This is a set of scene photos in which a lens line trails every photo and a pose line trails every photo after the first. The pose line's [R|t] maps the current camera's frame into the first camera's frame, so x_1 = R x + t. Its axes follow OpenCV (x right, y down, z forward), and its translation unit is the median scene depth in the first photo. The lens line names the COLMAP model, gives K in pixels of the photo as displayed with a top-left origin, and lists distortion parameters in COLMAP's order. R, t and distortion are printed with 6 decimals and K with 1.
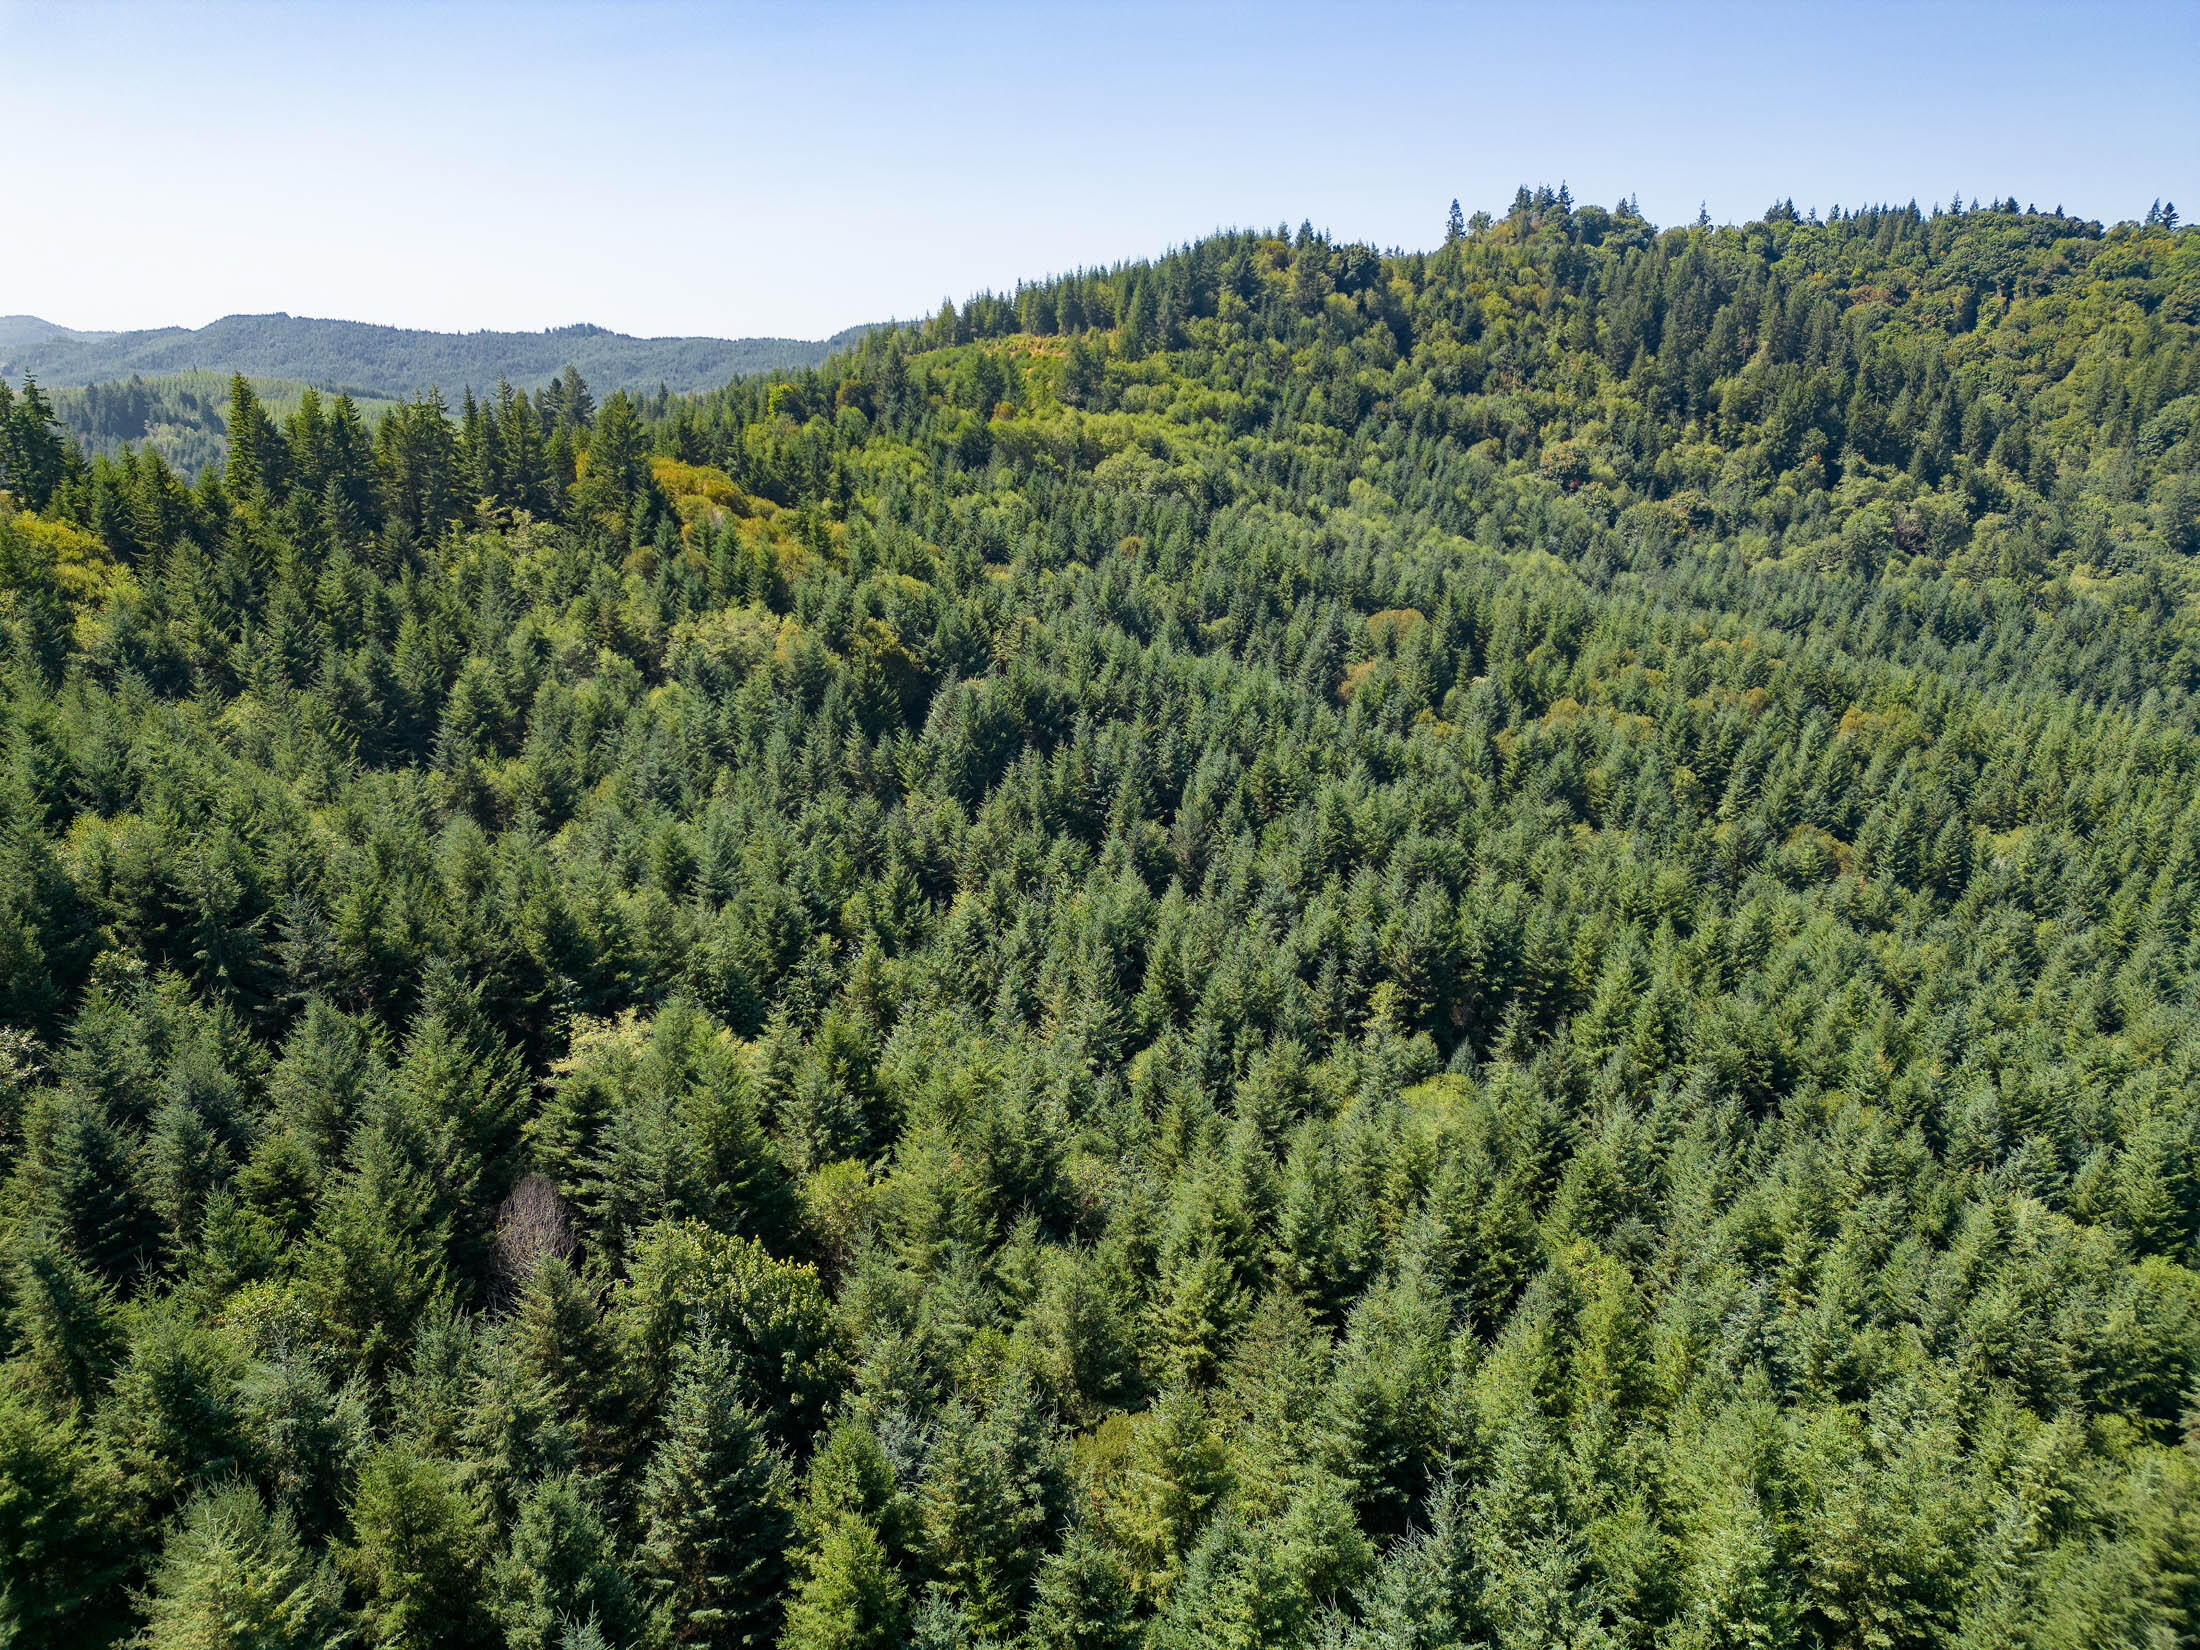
lens RADIAL K [[1504.4, 0, 1103.6], [0, 1504.4, 820.1], [0, 0, 1]] dist [0.017304, -0.015535]
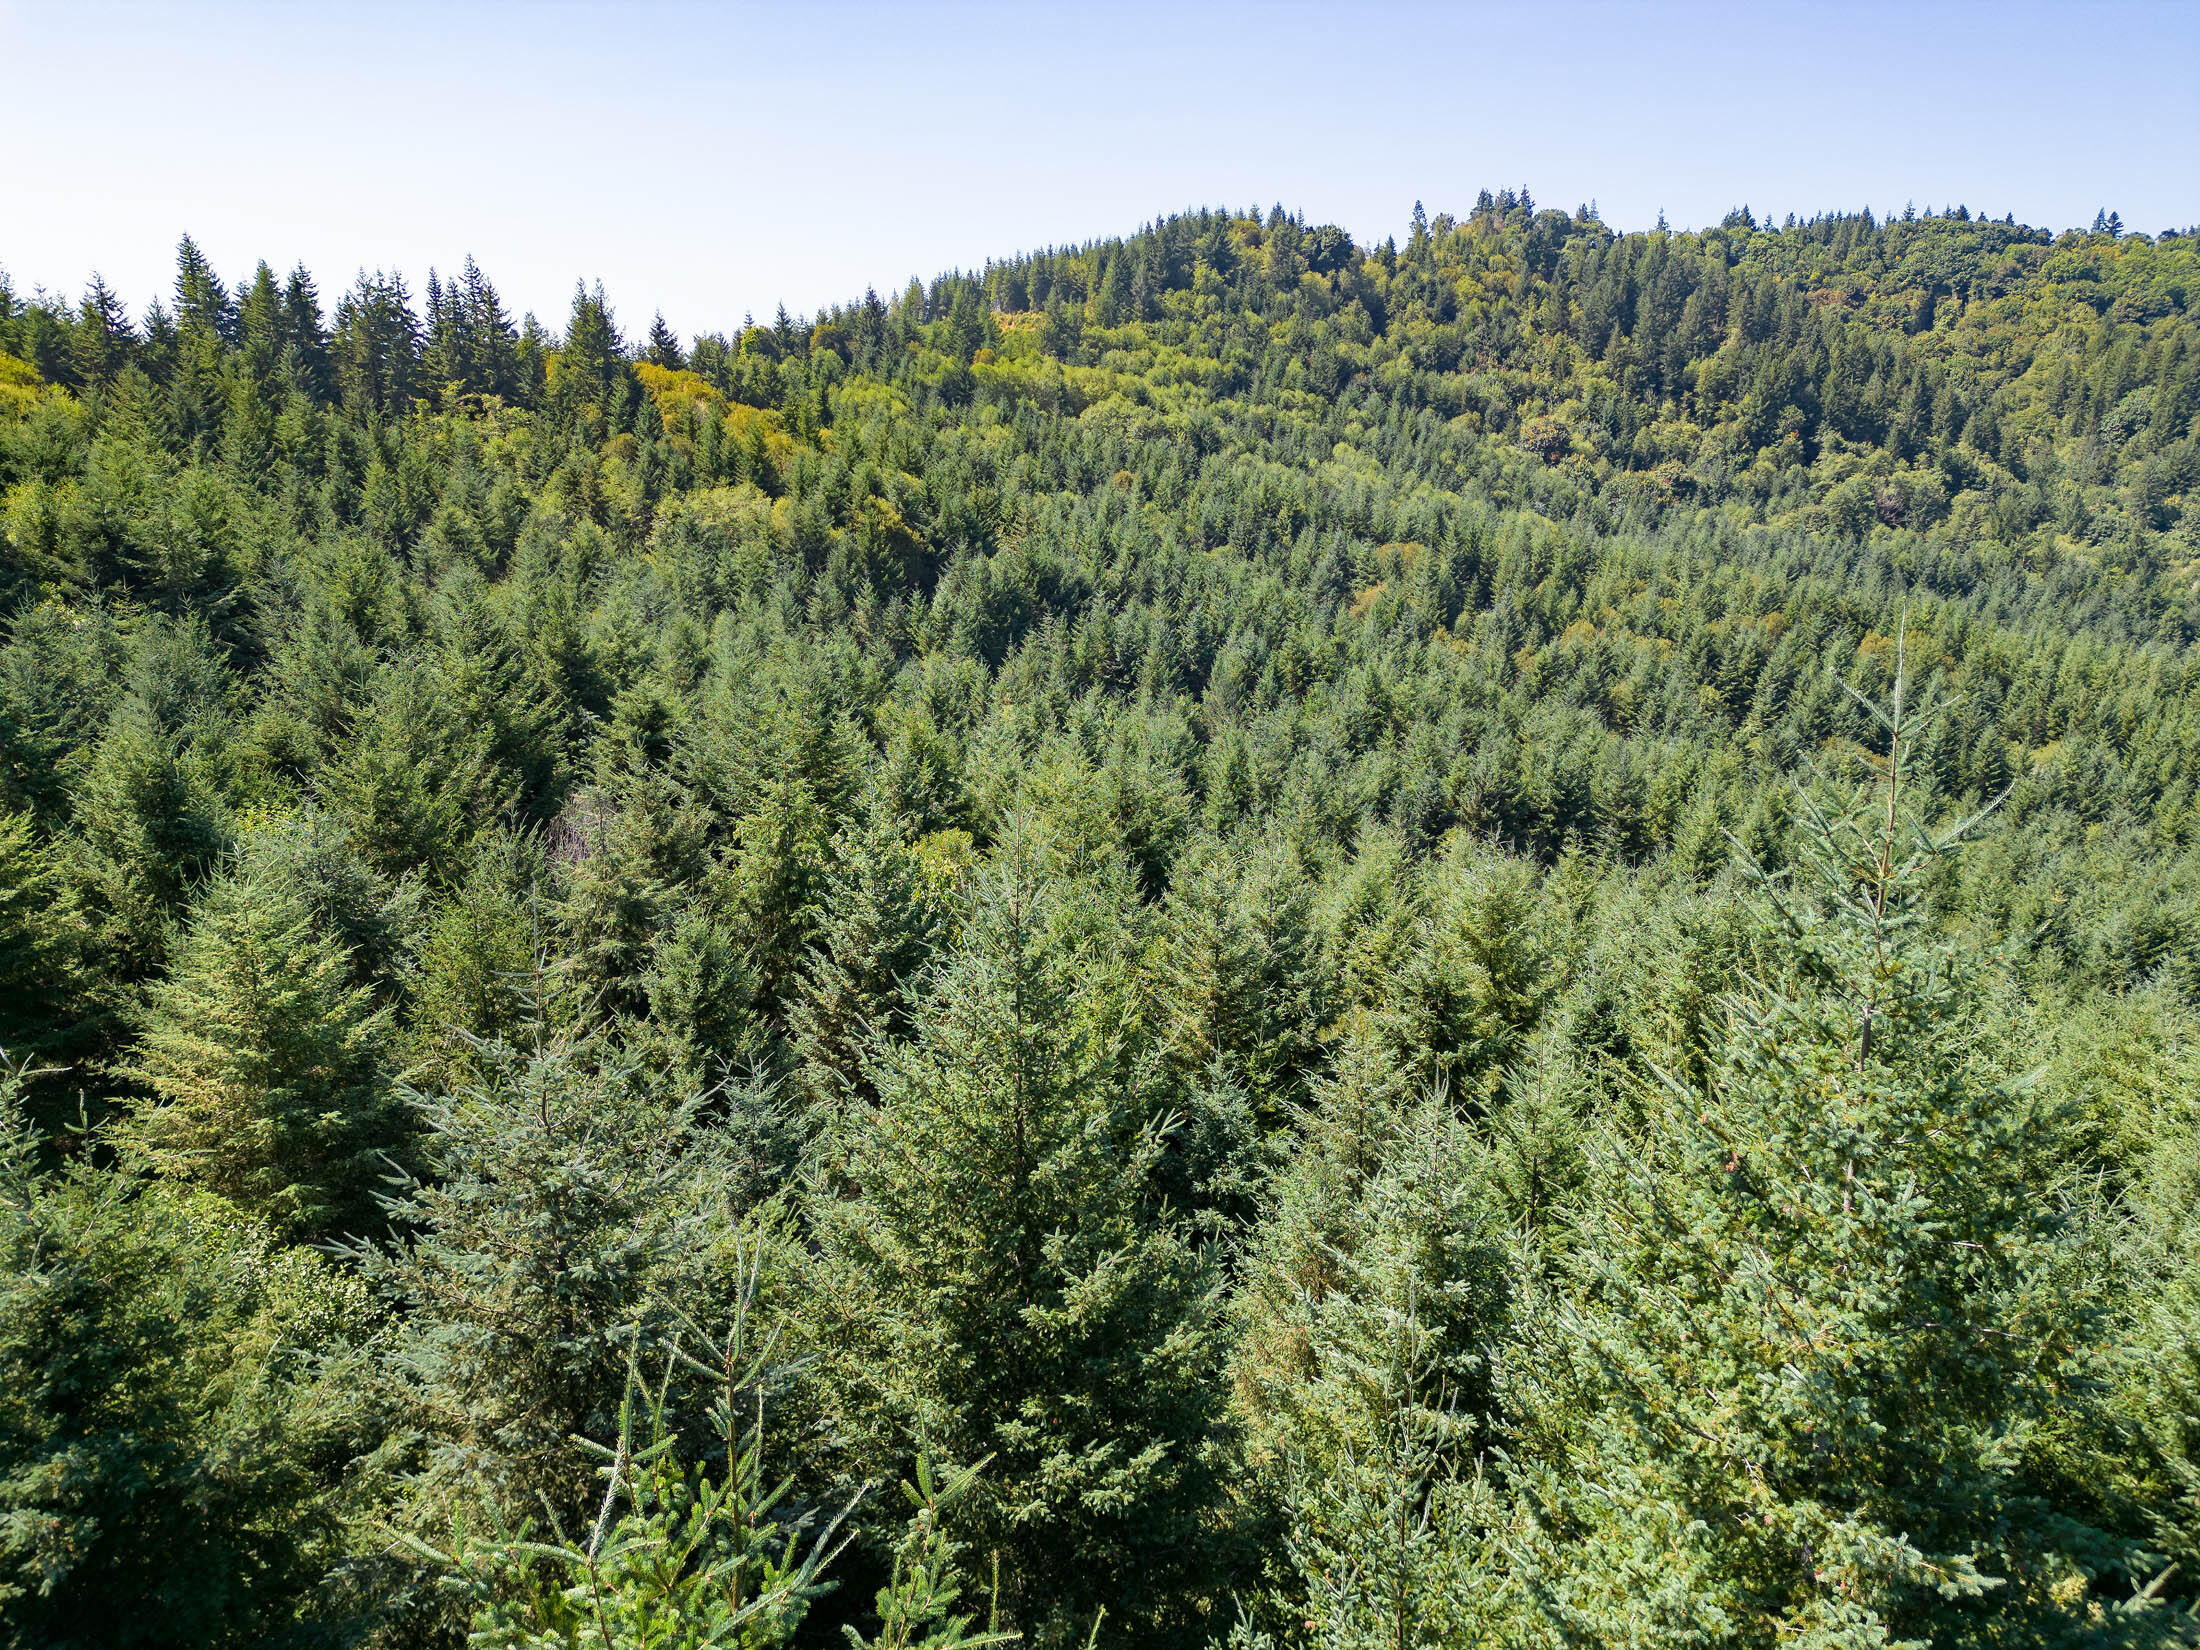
lens RADIAL K [[1504.4, 0, 1097.6], [0, 1504.4, 827.3], [0, 0, 1]] dist [0.017304, -0.015535]
pose [[0.999256, -0.002751, 0.038464, -0.041356], [0.004236, 0.999246, -0.038591, 0.088818], [-0.038329, 0.038725, 0.998515, 0.053990]]
